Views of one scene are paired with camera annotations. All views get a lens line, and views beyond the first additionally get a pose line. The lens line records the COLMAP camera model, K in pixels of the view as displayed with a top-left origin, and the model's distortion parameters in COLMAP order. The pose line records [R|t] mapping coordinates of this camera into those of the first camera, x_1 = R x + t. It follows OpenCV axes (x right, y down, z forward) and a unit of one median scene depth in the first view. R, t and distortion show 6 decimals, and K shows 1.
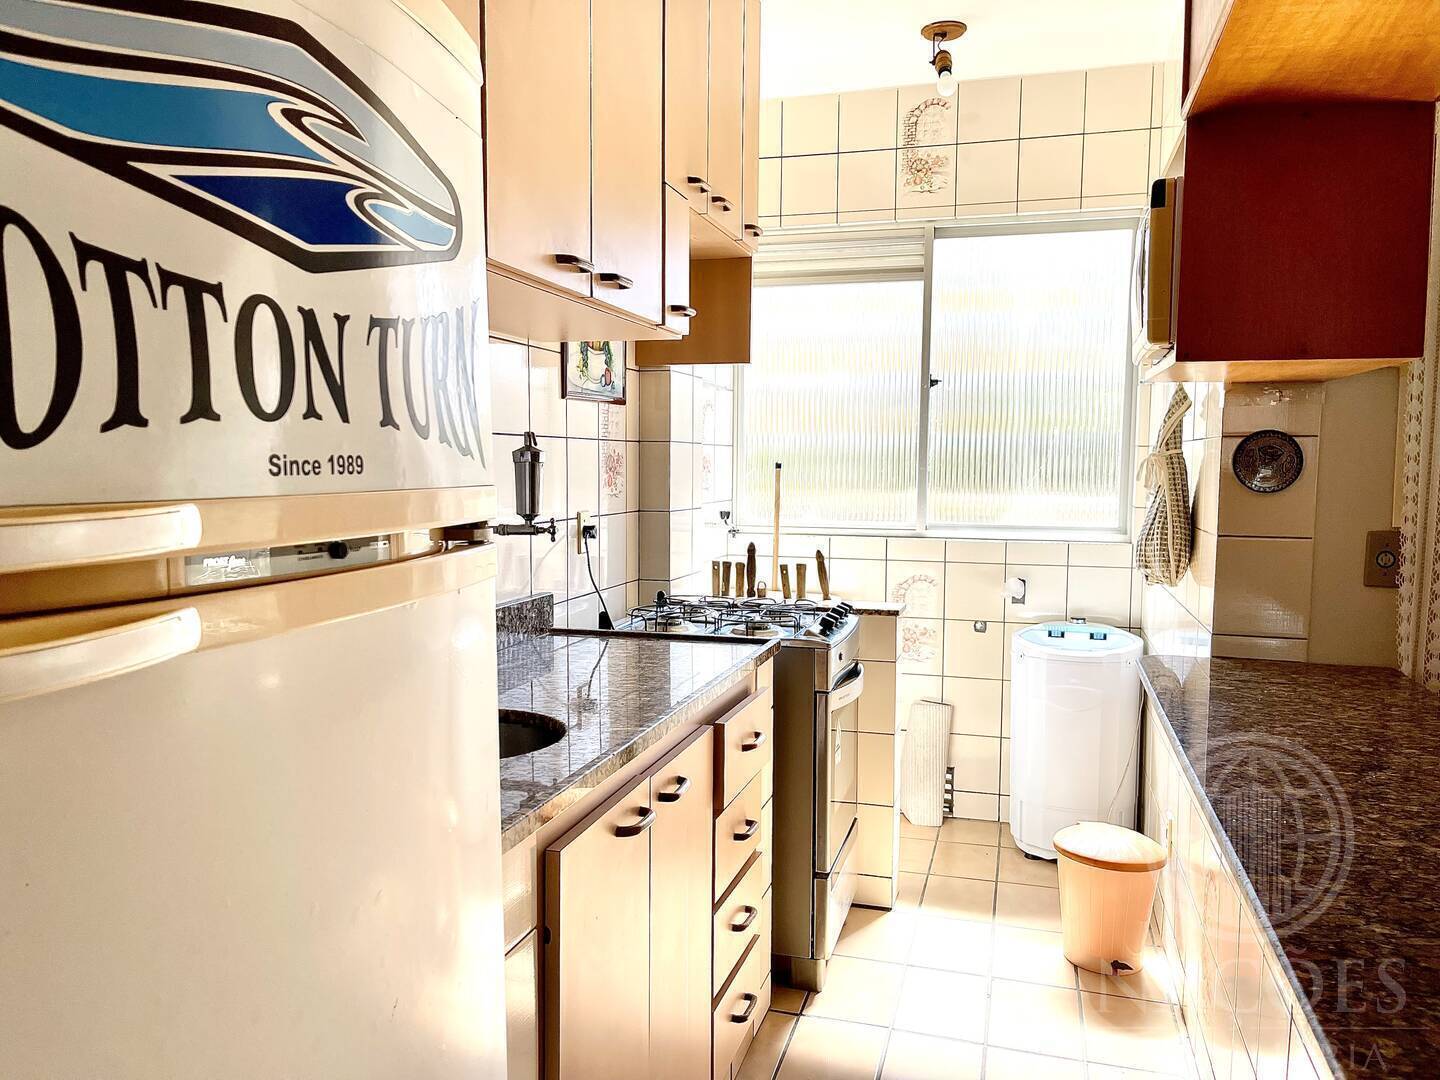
lens RADIAL K [[1067.3, 0, 720.0], [0, 1067.3, 540.0], [0, 0, 1]] dist [0.049730, -0.060066]
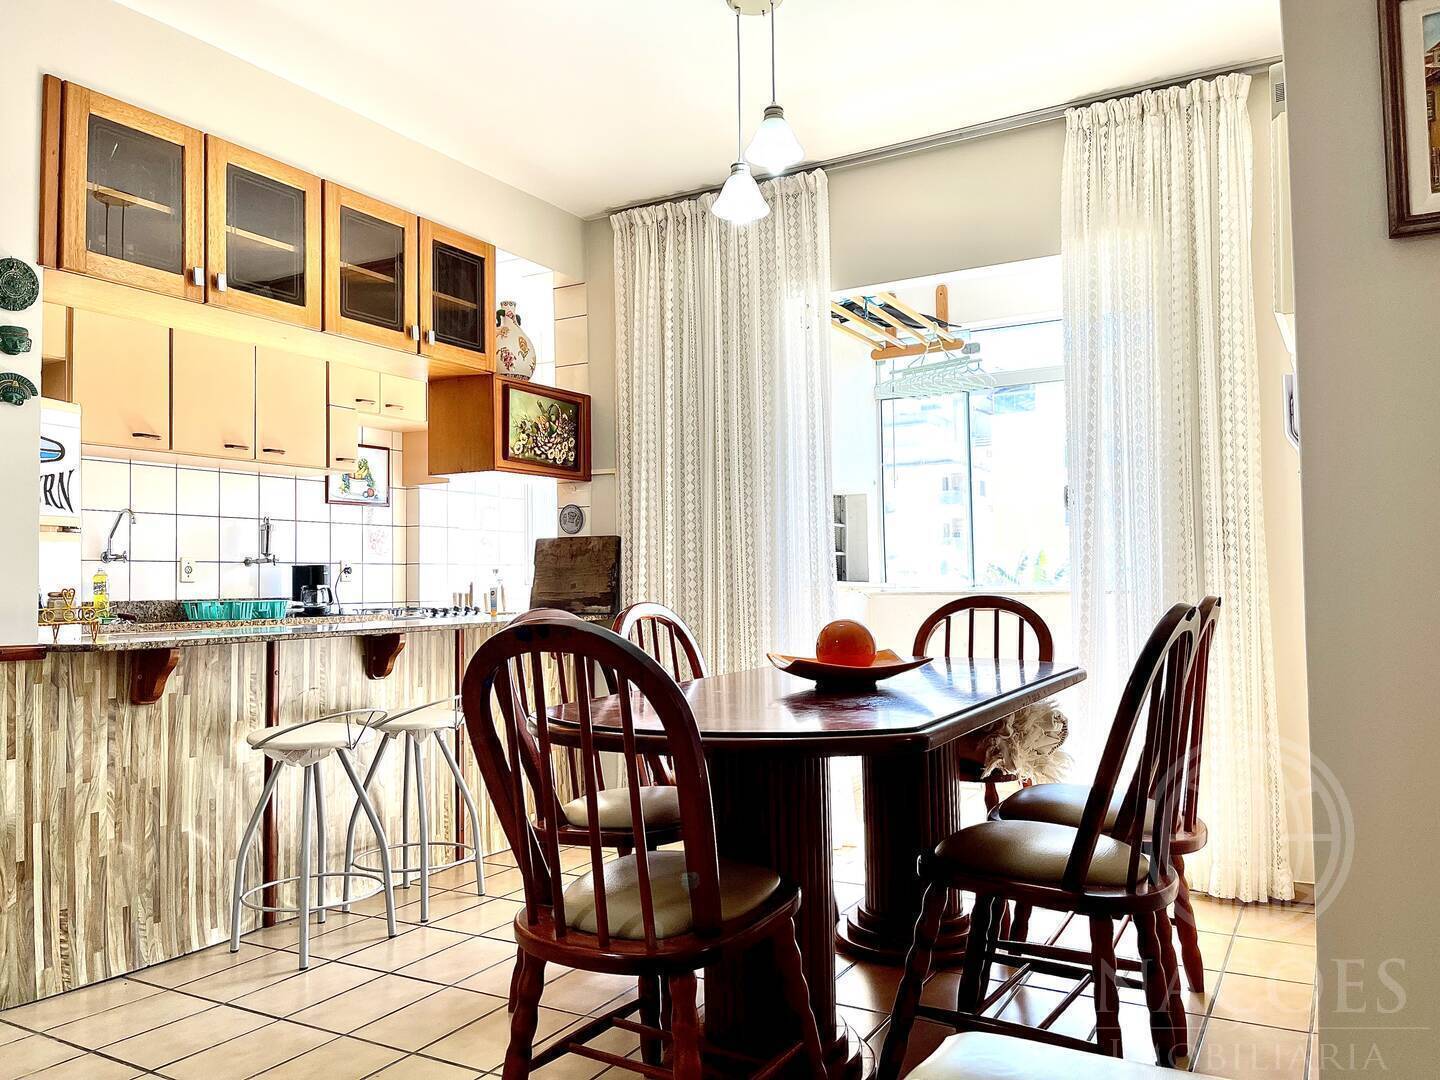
lens RADIAL K [[1066.3, 0, 720.0], [0, 1066.3, 540.0], [0, 0, 1]] dist [0.096375, -0.122032]
pose [[0.969812, -0.029196, -0.242099, 1.287258], [0.000961, 0.993257, -0.115930, 0.209960], [0.243851, 0.112197, 0.963301, -0.941616]]
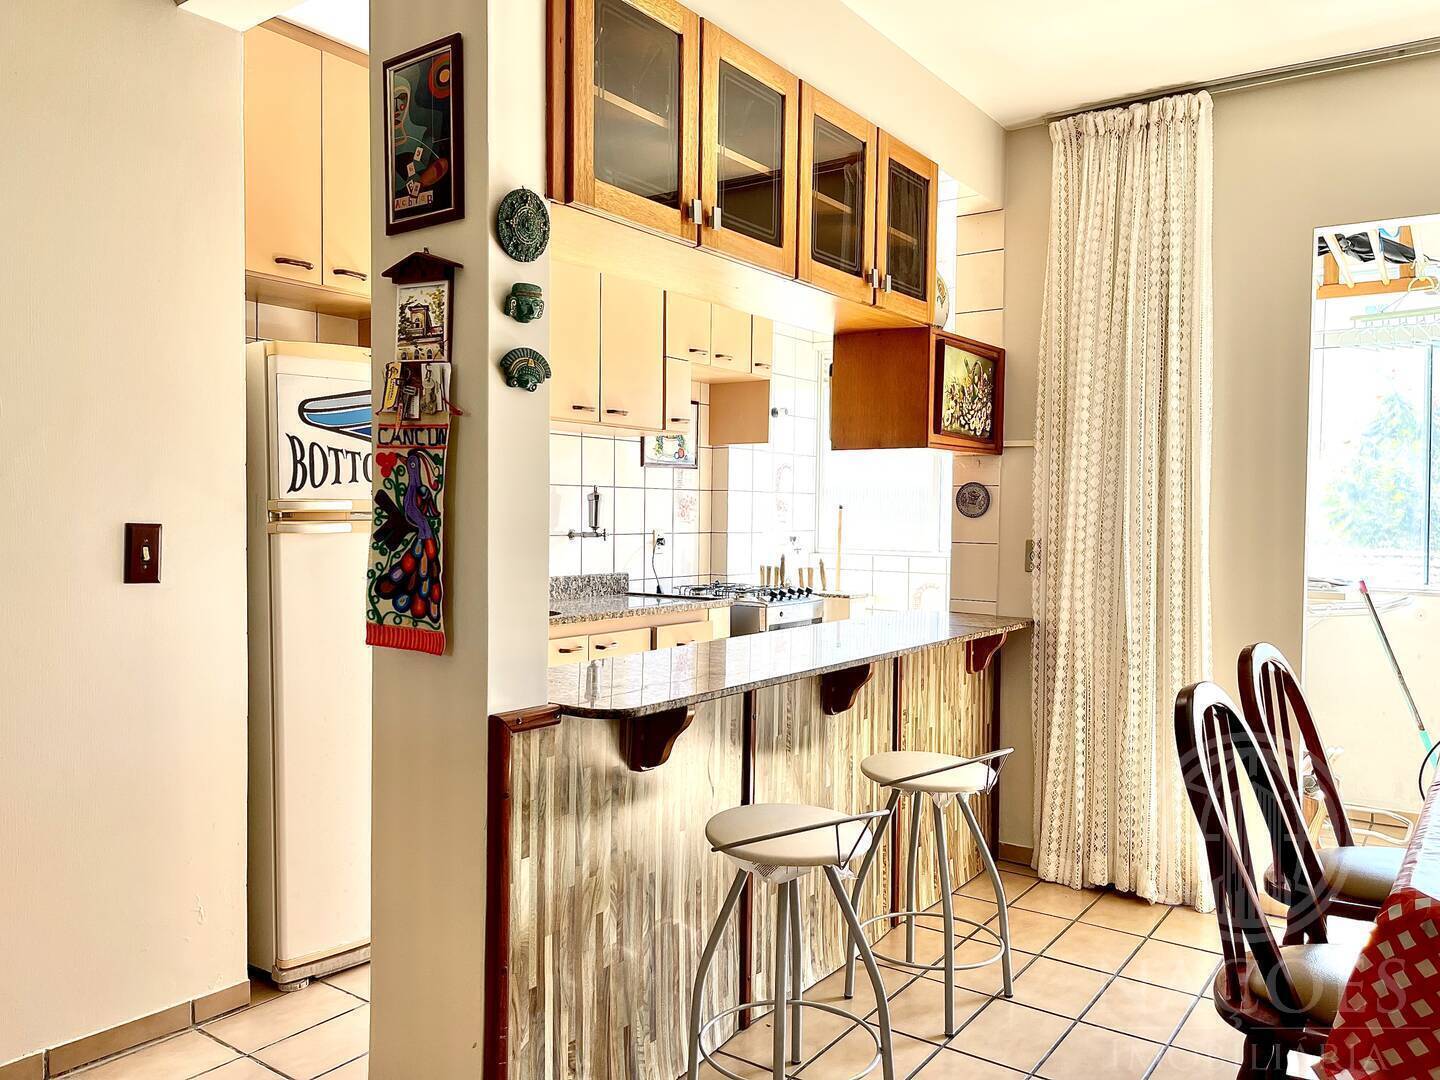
lens RADIAL K [[1067.3, 0, 720.0], [0, 1067.3, 540.0], [0, 0, 1]] dist [0.049730, -0.060066]
pose [[0.940504, 0.012174, -0.339564, 0.706549], [-0.029331, 0.998536, -0.045440, 0.082611], [0.338514, 0.052697, 0.939485, -0.765629]]
